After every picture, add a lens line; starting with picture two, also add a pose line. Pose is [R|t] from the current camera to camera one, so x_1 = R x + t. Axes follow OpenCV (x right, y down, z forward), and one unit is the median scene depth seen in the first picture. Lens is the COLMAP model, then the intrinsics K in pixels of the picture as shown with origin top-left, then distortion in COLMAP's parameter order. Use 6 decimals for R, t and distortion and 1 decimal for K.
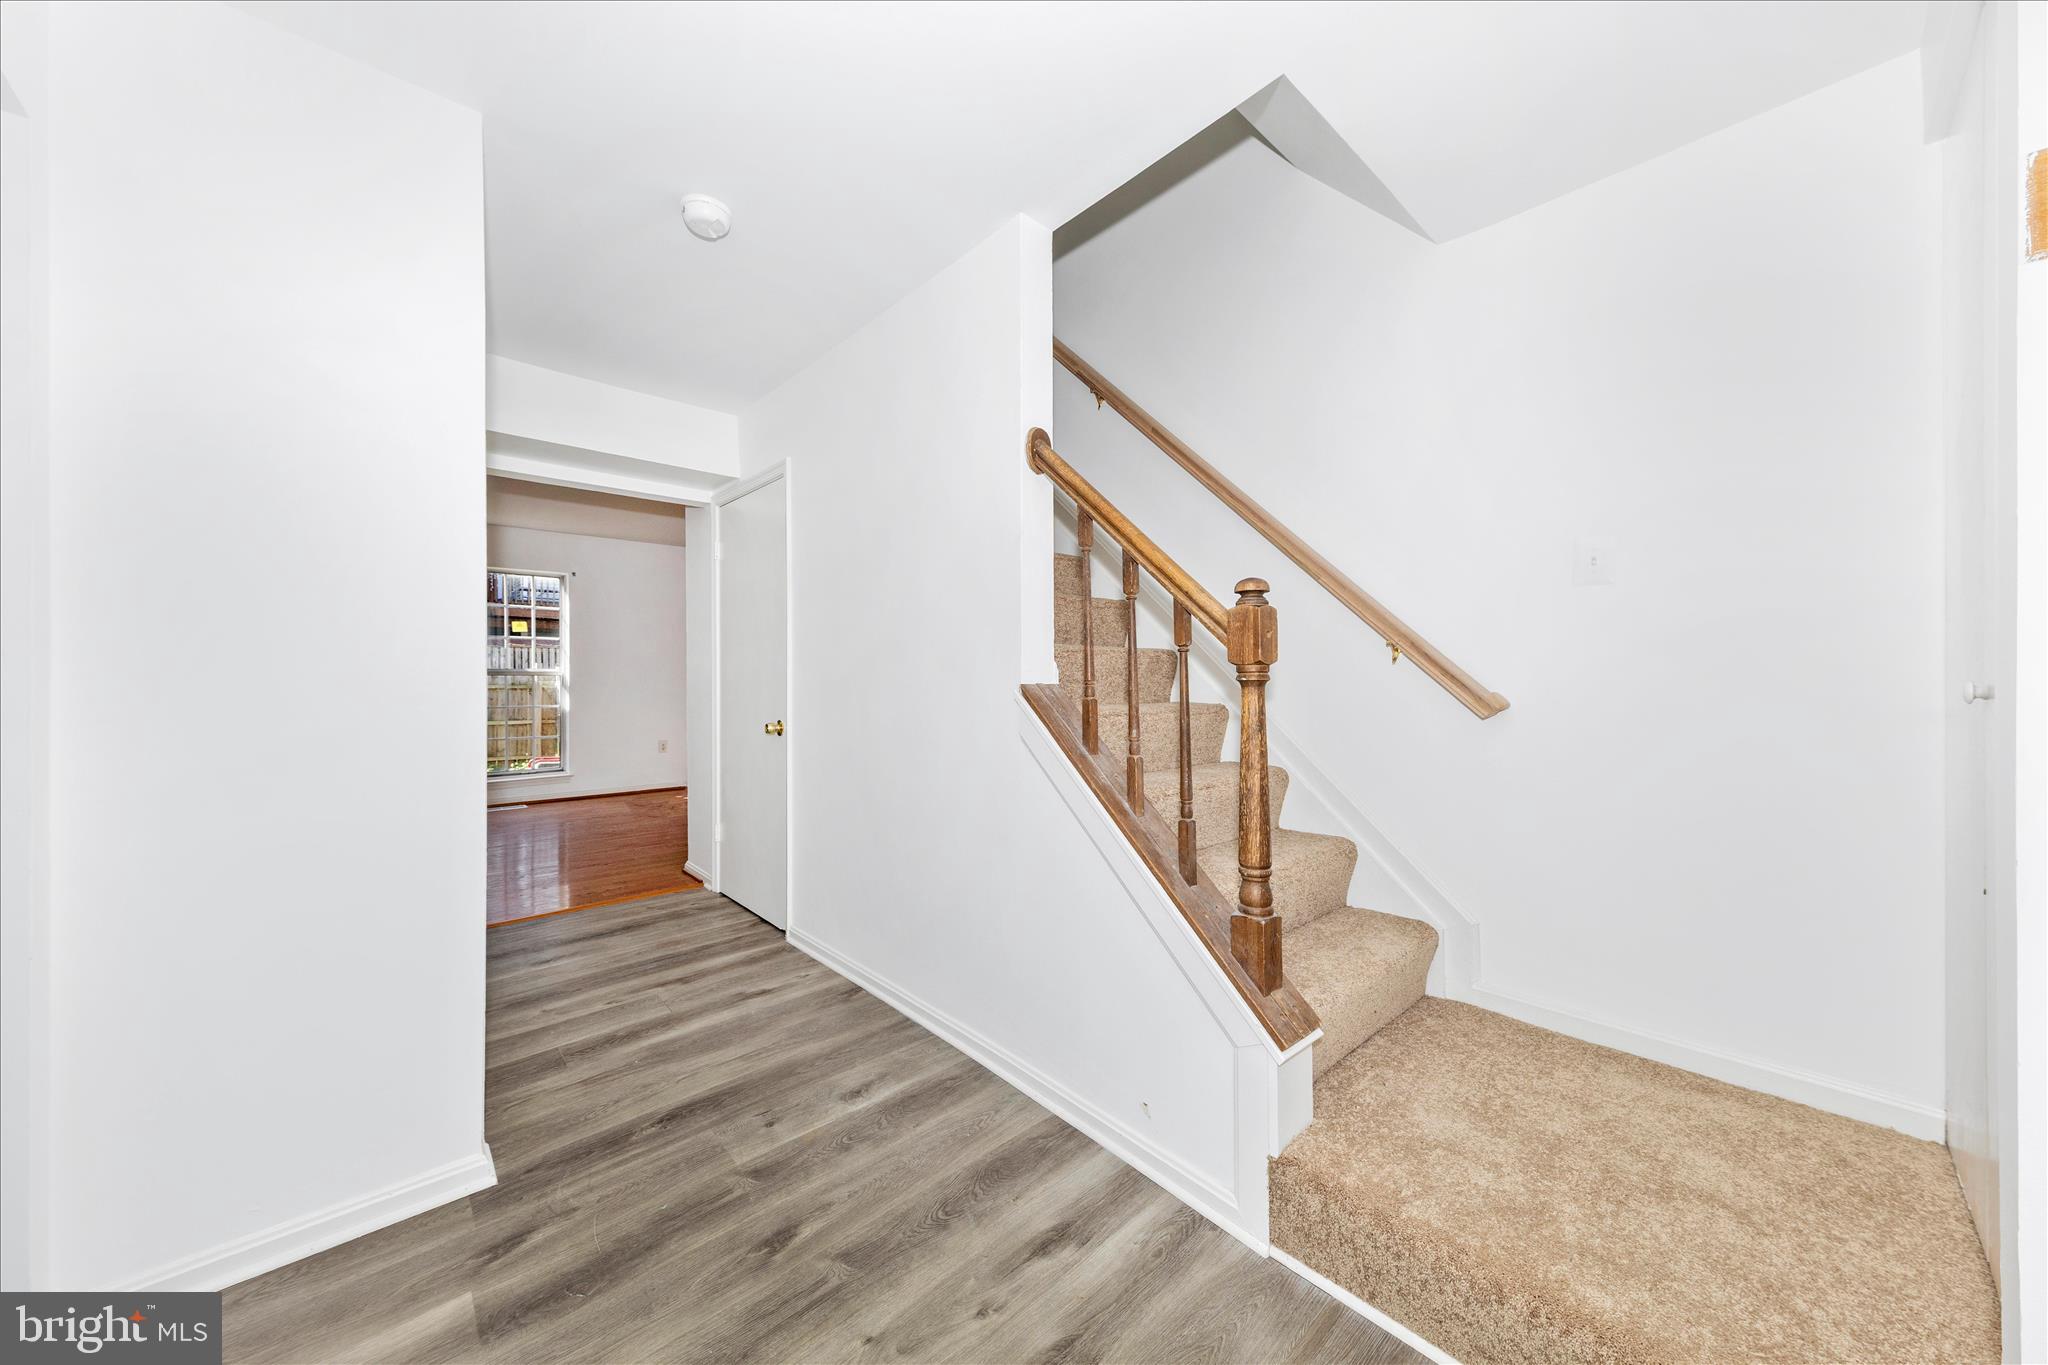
lens RADIAL K [[721.2, 0, 1029.7], [0, 721.2, 678.2], [0, 0, 1]] dist [0.011269, -0.000718]
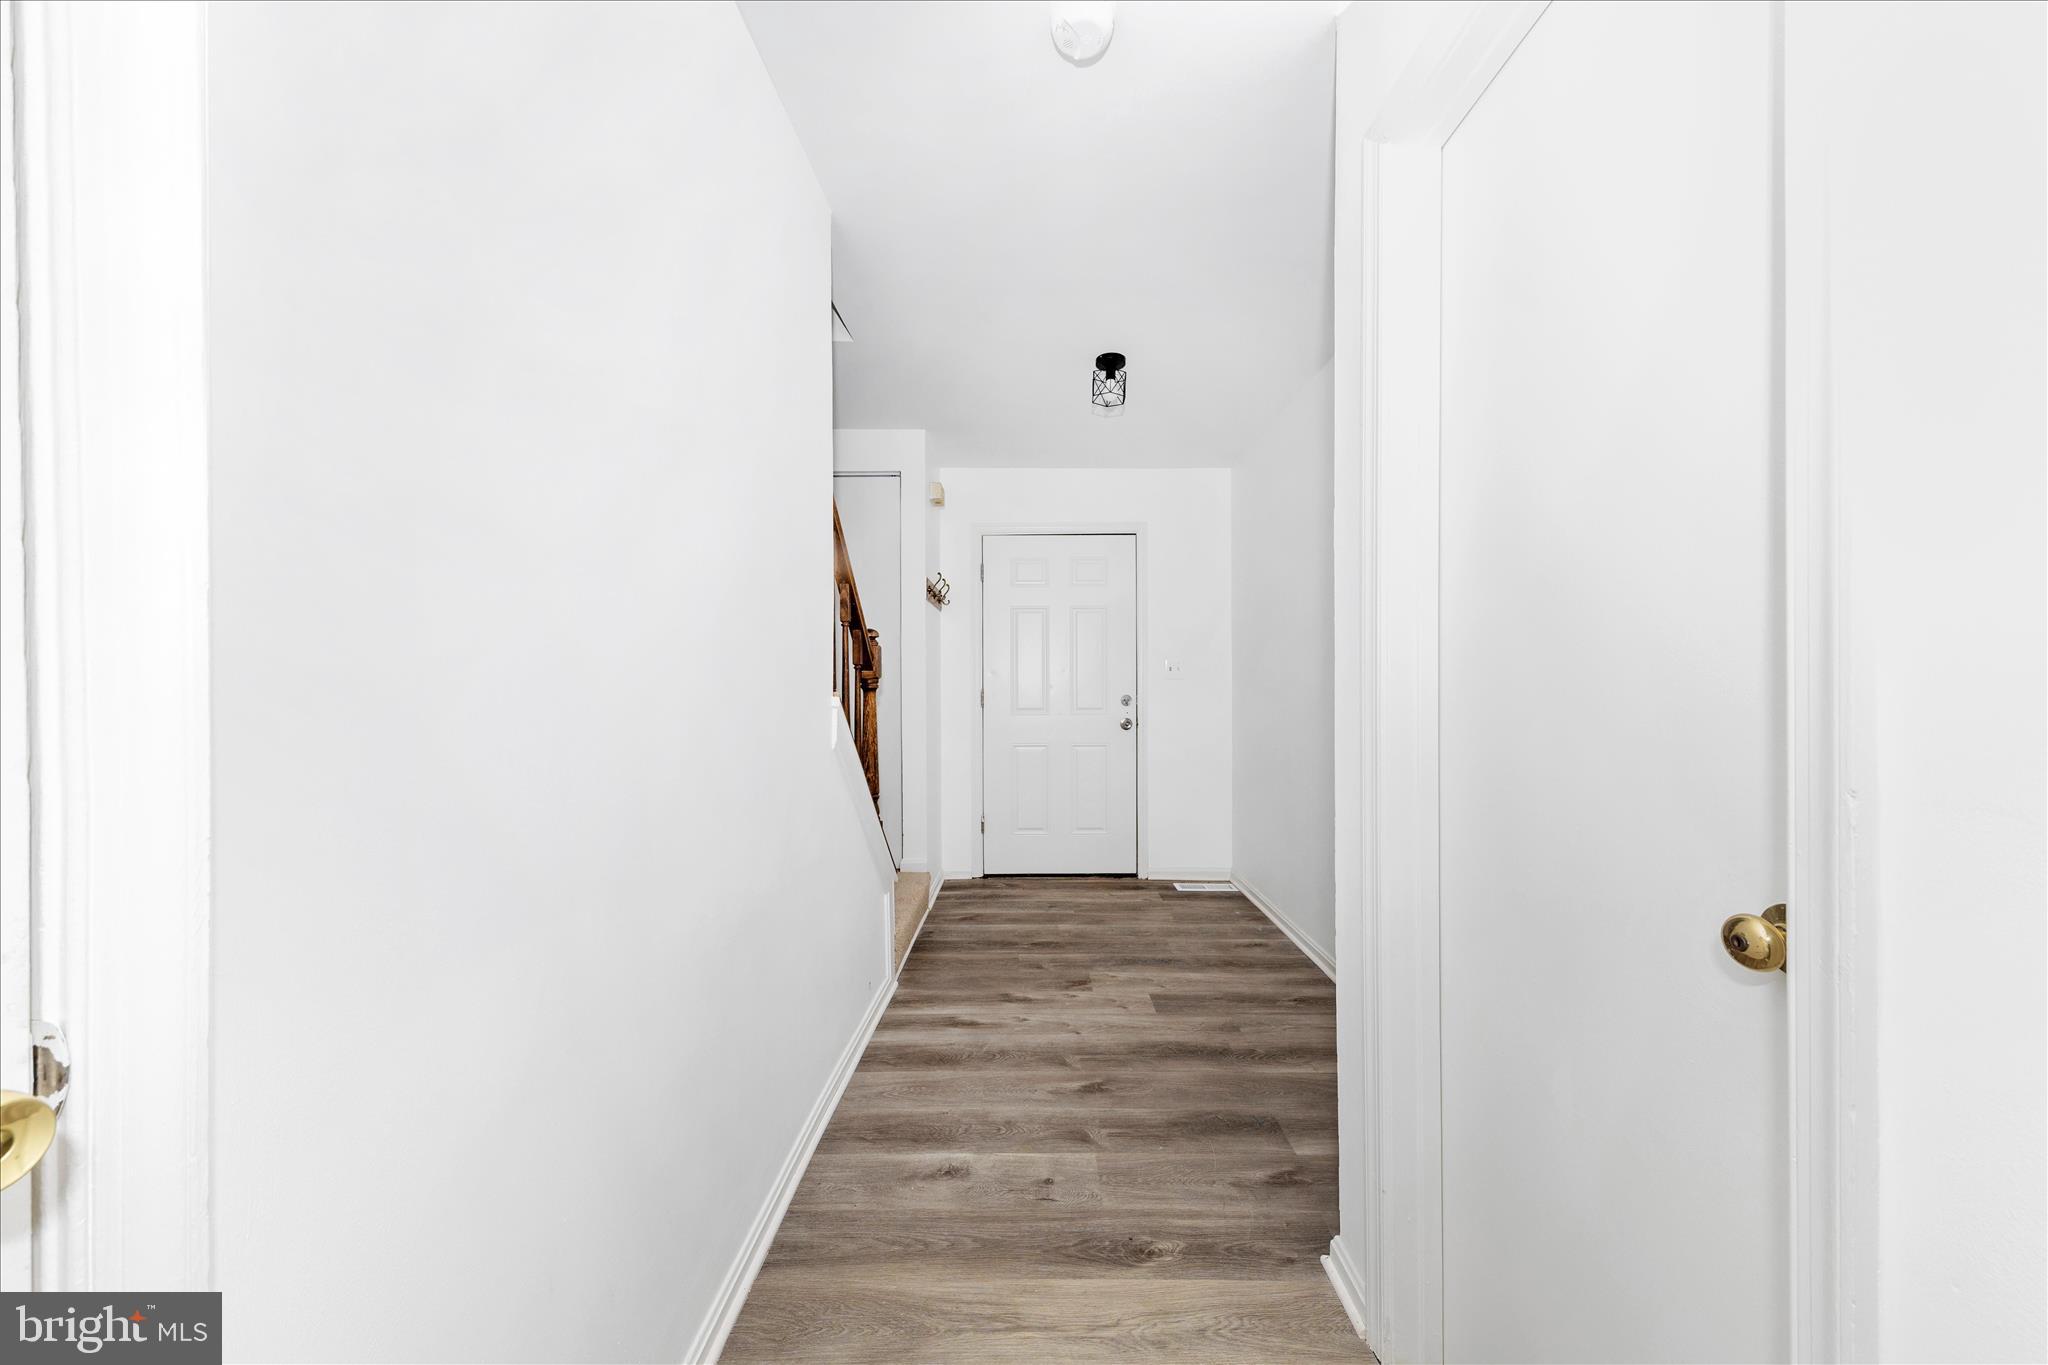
lens RADIAL K [[721.2, 0, 1027.0], [0, 721.2, 684.2], [0, 0, 1]] dist [0.011269, -0.000718]
pose [[-0.739292, -0.002366, 0.673381, -1.033993], [-0.000352, 0.999995, 0.003127, -0.009831], [-0.673385, 0.002075, -0.739289, 1.841610]]
